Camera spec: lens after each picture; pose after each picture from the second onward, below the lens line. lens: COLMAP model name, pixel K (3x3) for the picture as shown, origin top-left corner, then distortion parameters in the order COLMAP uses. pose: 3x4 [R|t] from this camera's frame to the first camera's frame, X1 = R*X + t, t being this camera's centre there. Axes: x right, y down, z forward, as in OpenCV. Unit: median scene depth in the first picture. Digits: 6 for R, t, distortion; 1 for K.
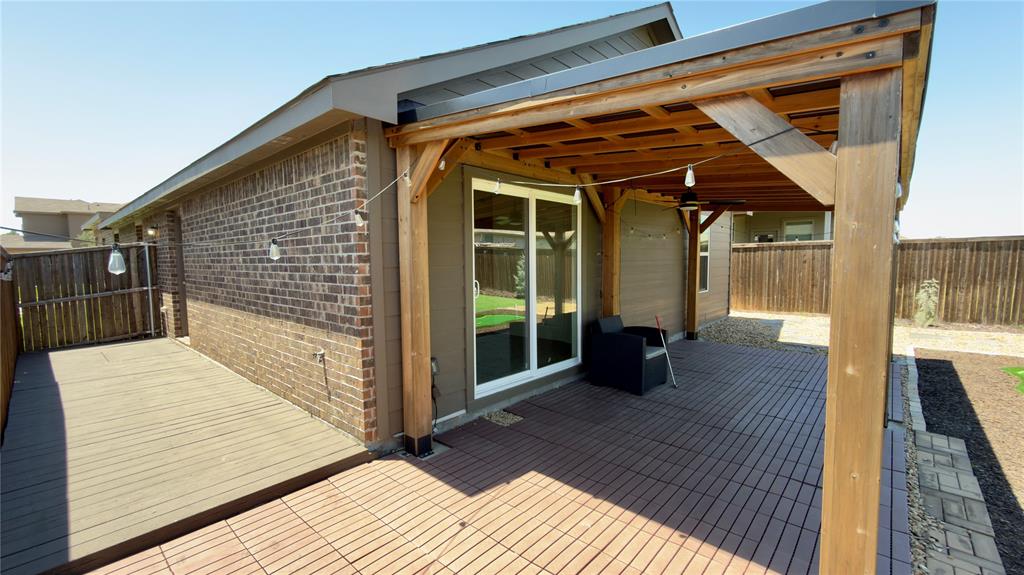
lens RADIAL K [[398.9, 0, 517.9], [0, 398.9, 289.0], [0, 0, 1]] dist [-0.003259, 0.000372]
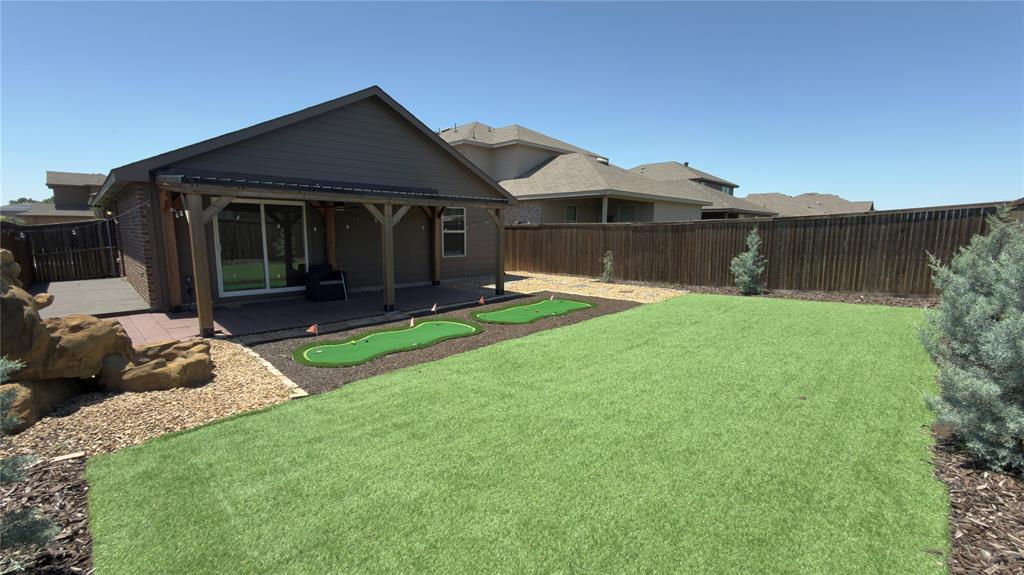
lens RADIAL K [[398.9, 0, 506.6], [0, 398.9, 284.8], [0, 0, 1]] dist [-0.003259, 0.000372]
pose [[0.998161, 0.023514, -0.055876, 0.755062], [-0.020087, 0.997929, 0.061116, 0.018541], [0.057198, -0.059881, 0.996565, -0.518350]]
